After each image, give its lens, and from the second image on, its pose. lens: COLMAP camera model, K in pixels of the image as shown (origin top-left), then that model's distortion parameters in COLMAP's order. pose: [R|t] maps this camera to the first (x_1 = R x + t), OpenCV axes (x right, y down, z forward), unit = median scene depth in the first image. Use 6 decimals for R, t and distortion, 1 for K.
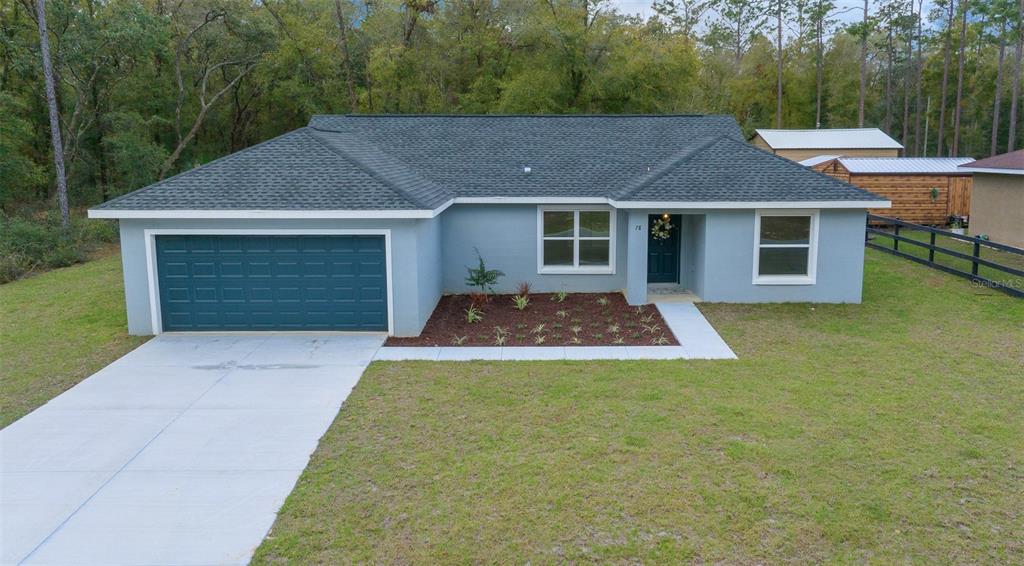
lens RADIAL K [[793.5, 0, 517.5], [0, 793.5, 279.2], [0, 0, 1]] dist [-0.009809, -0.005058]
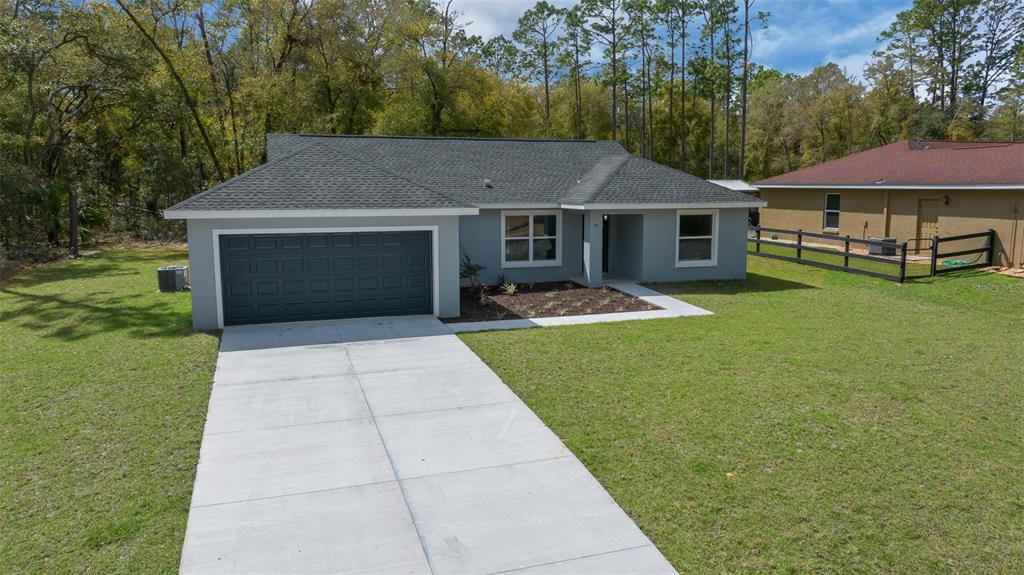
lens RADIAL K [[727.2, 0, 513.4], [0, 727.2, 288.2], [0, 0, 1]] dist [0.000053, -0.002795]
pose [[0.944744, -0.045311, 0.324661, -0.399868], [0.052197, 0.998558, -0.012528, 0.048109], [-0.323626, 0.028782, 0.945747, -0.050986]]
